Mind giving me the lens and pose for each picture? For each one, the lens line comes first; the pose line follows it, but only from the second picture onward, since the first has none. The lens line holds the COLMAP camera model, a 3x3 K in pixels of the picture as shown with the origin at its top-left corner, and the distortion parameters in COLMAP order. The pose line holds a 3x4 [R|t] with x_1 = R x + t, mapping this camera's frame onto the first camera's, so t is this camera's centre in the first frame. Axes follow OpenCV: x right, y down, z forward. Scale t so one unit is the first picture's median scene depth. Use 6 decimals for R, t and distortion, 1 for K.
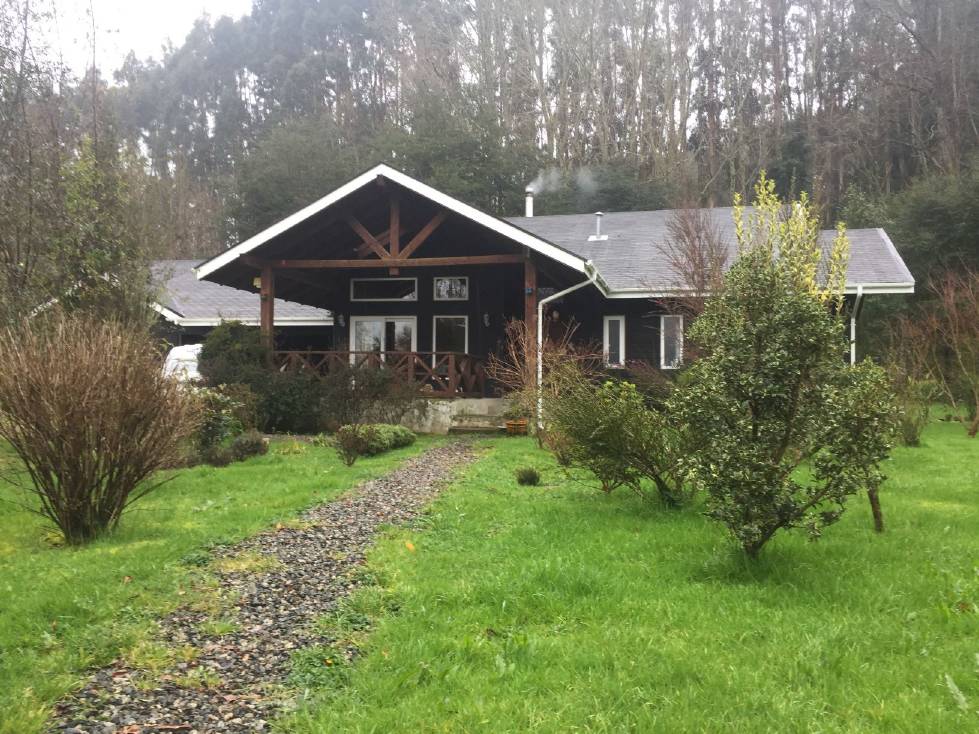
lens RADIAL K [[855.6, 0, 489.0], [0, 855.6, 362.4], [0, 0, 1]] dist [0.008350, 0.000361]
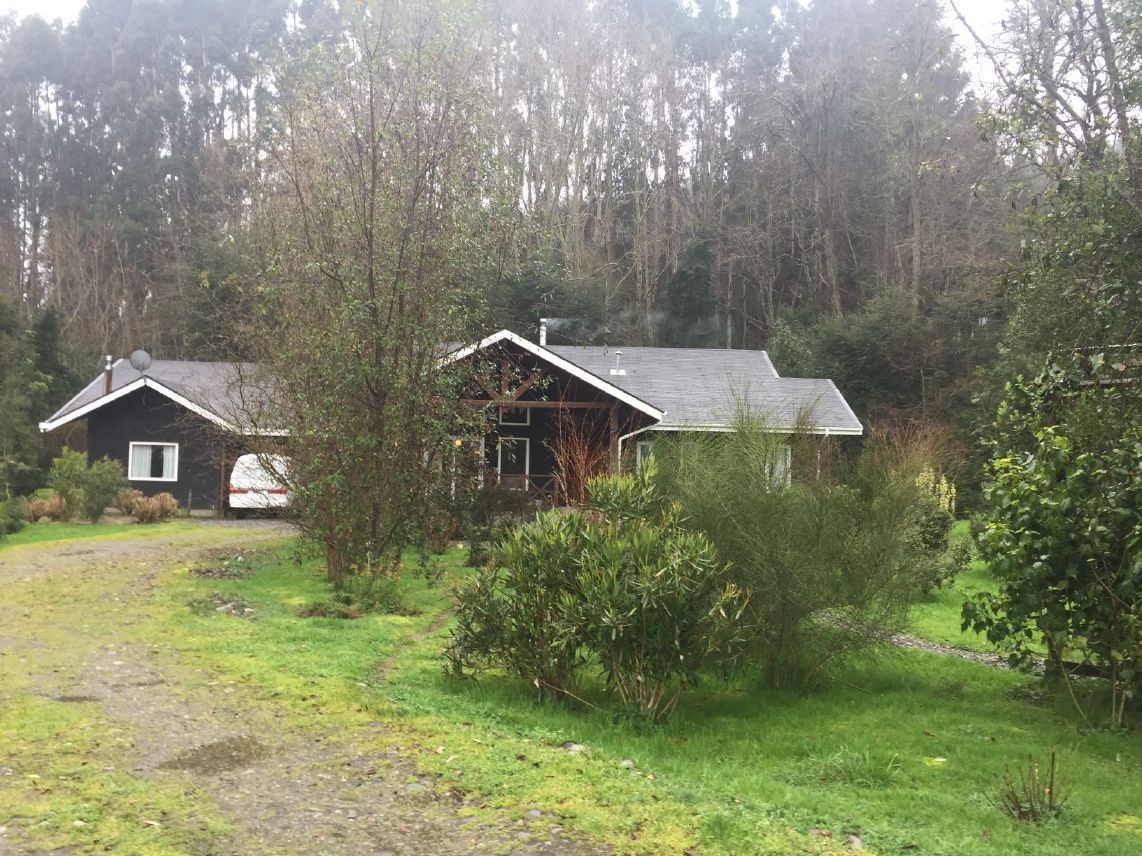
lens RADIAL K [[964.8, 0, 571.0], [0, 964.8, 446.1], [0, 0, 1]] dist [0.060561, -0.099468]
pose [[0.965267, 0.022841, 0.260267, -0.263991], [-0.024883, 0.999680, 0.004552, -0.041436], [-0.260079, -0.010870, 0.965526, -0.283890]]
